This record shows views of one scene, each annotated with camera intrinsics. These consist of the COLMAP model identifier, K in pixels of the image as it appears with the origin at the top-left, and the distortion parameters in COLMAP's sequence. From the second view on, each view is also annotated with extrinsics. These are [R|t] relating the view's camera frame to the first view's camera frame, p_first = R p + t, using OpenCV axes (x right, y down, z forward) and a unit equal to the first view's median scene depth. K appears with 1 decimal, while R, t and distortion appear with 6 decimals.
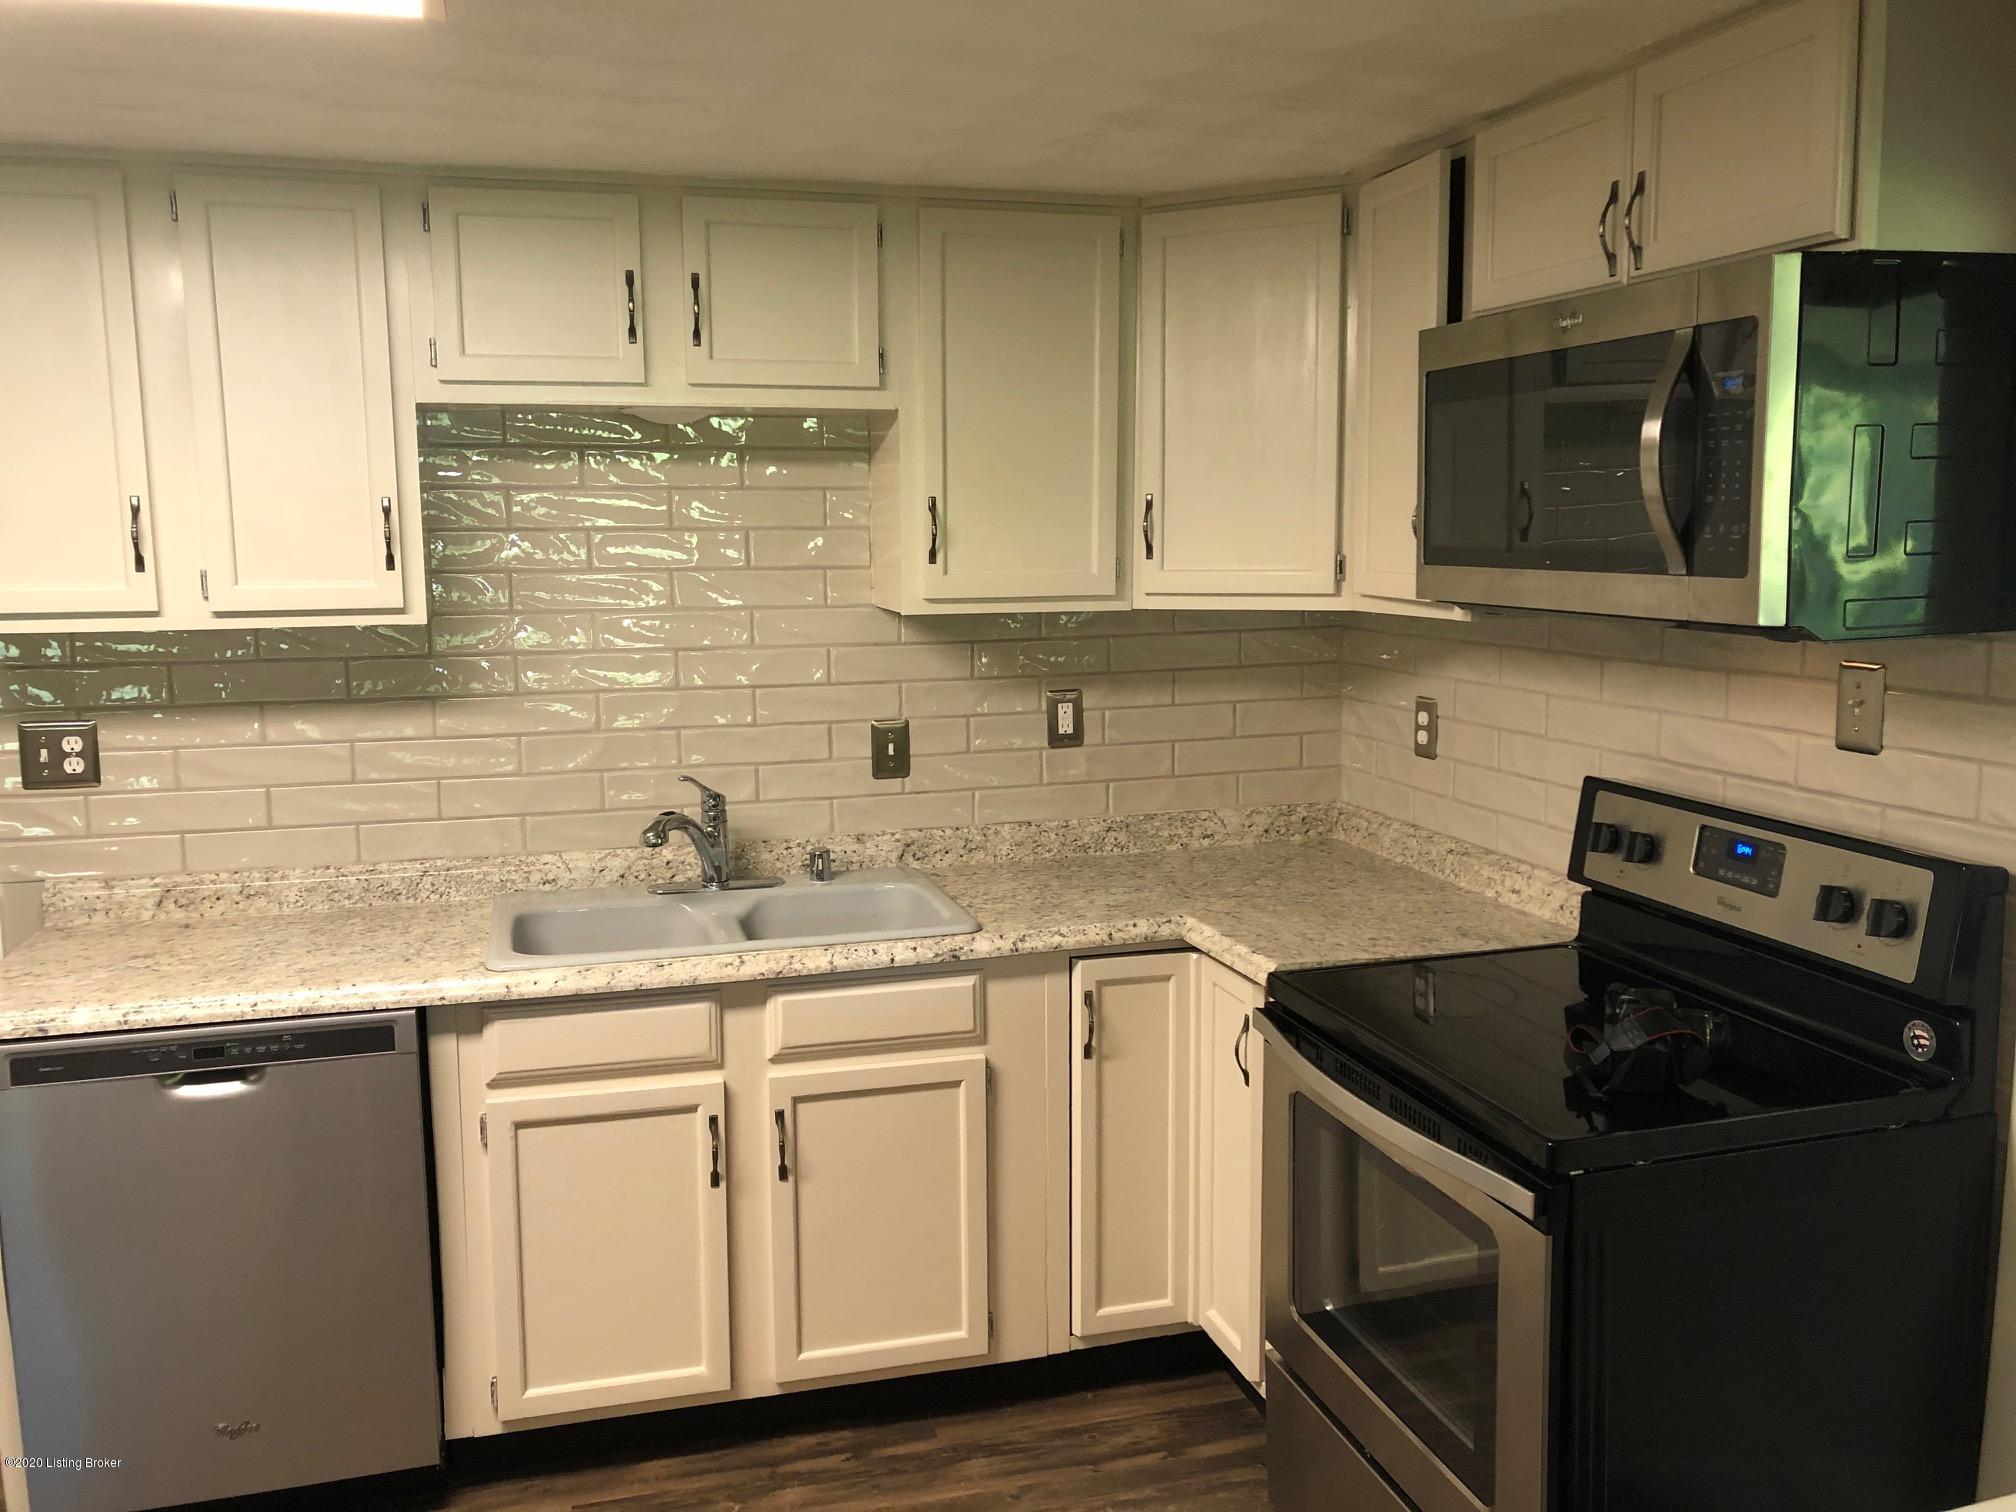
lens RADIAL K [[1655.8, 0, 1003.4], [0, 1655.8, 749.8], [0, 0, 1]] dist [0.015198, -0.007904]
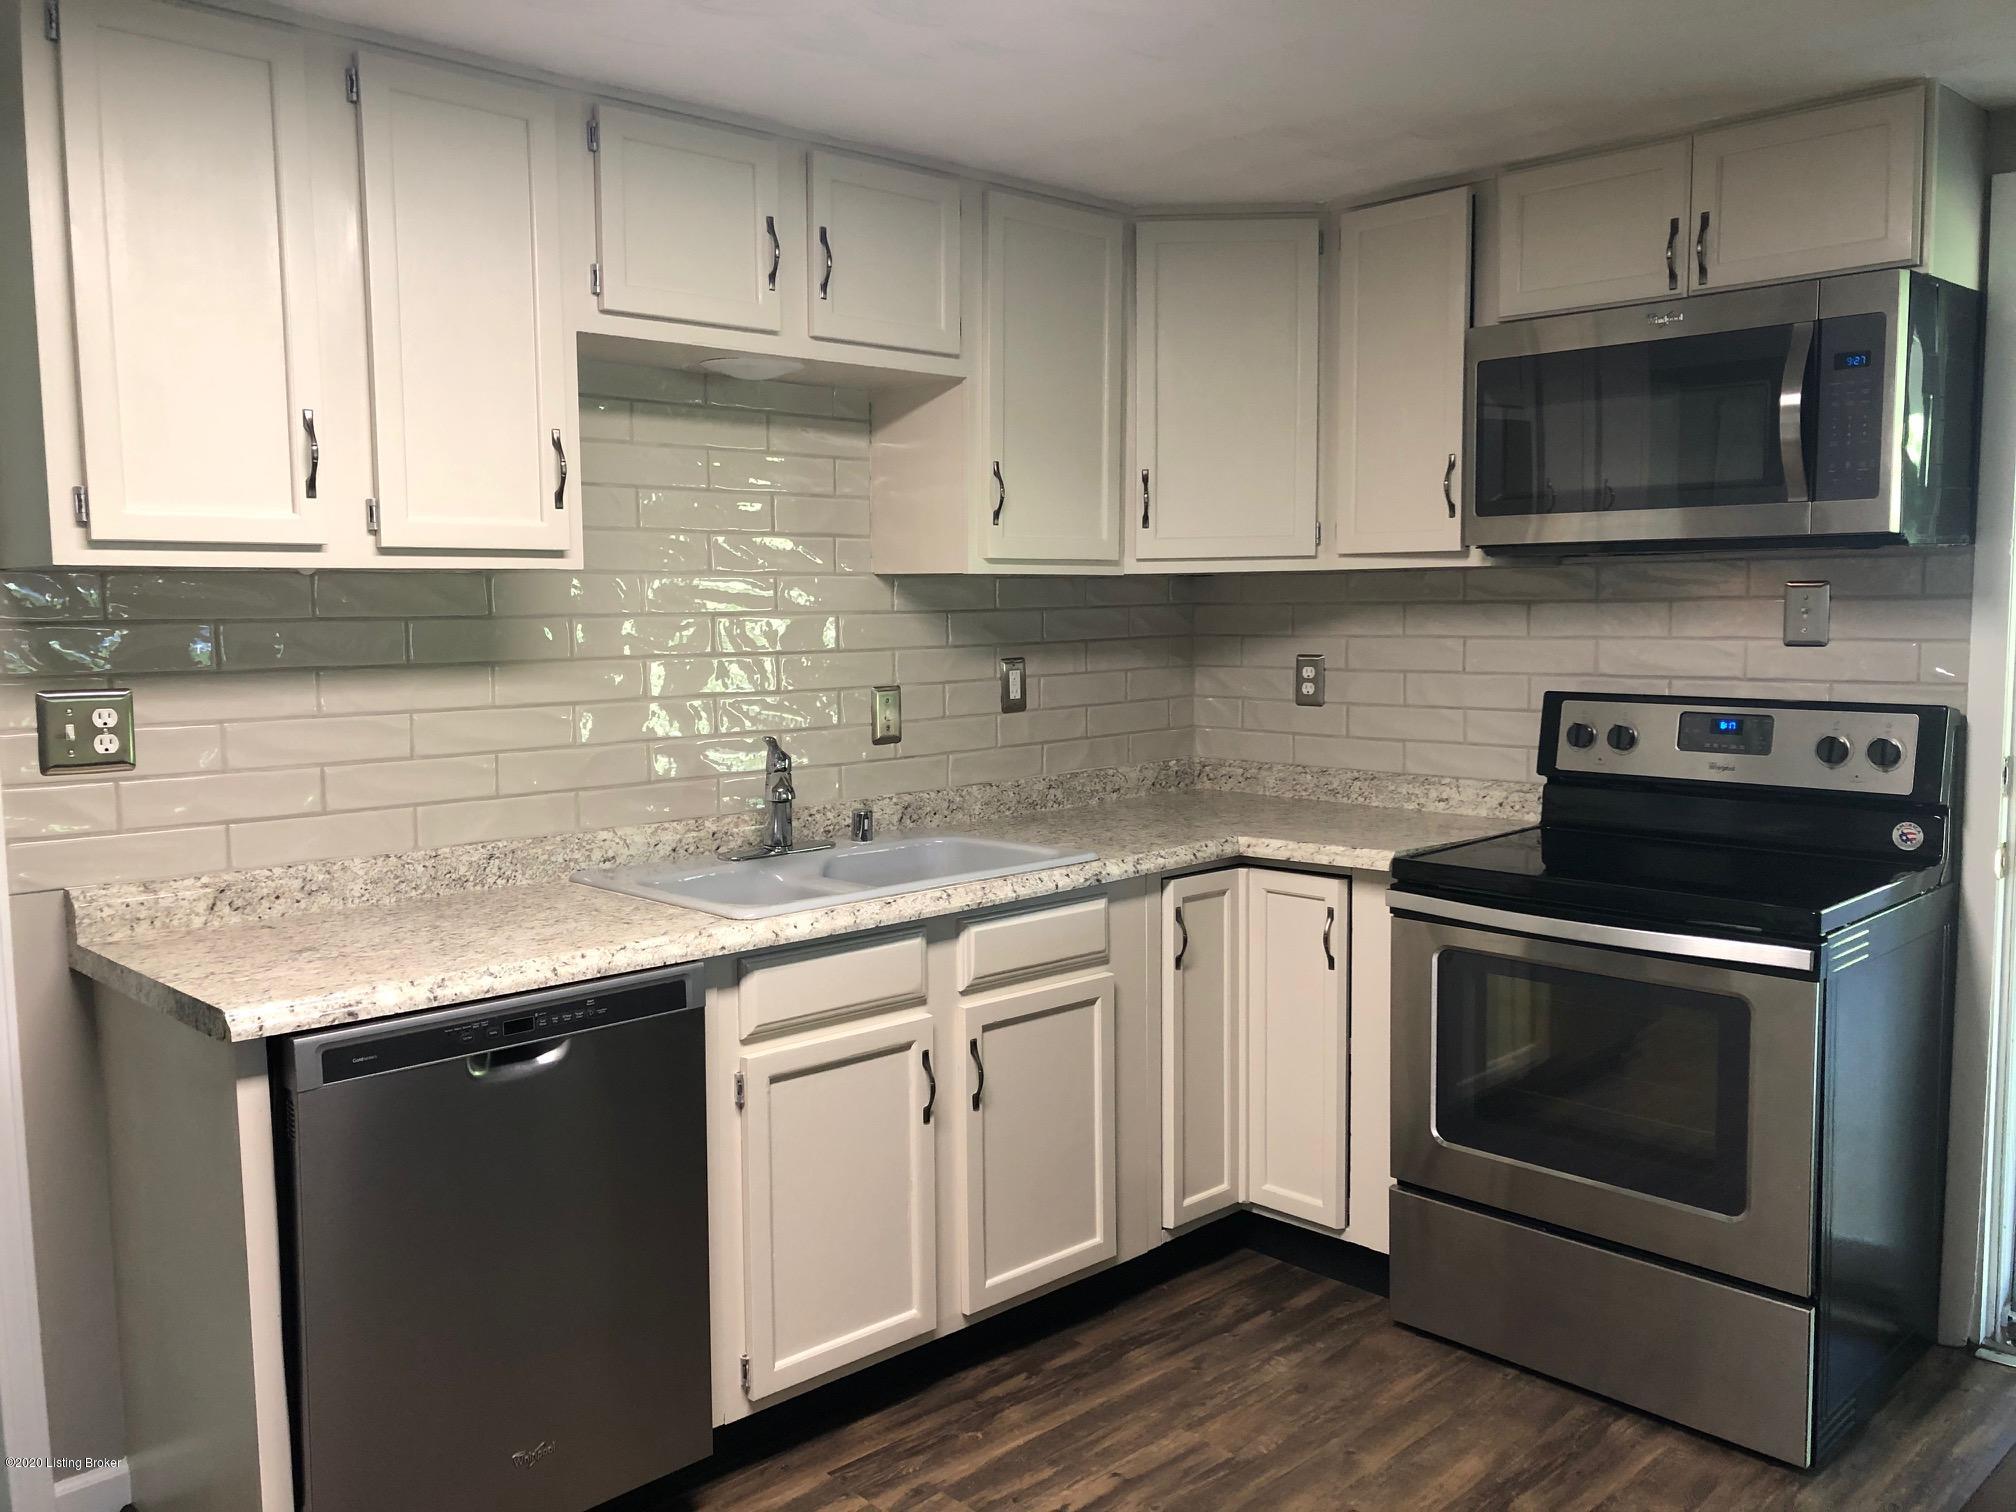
lens RADIAL K [[1655.8, 0, 965.7], [0, 1655.8, 762.3], [0, 0, 1]] dist [0.015198, -0.007904]
pose [[0.882961, -0.043806, 0.467399, -0.595803], [0.065011, 0.997453, -0.029328, 0.073352], [-0.464924, 0.056281, 0.883560, 0.083621]]
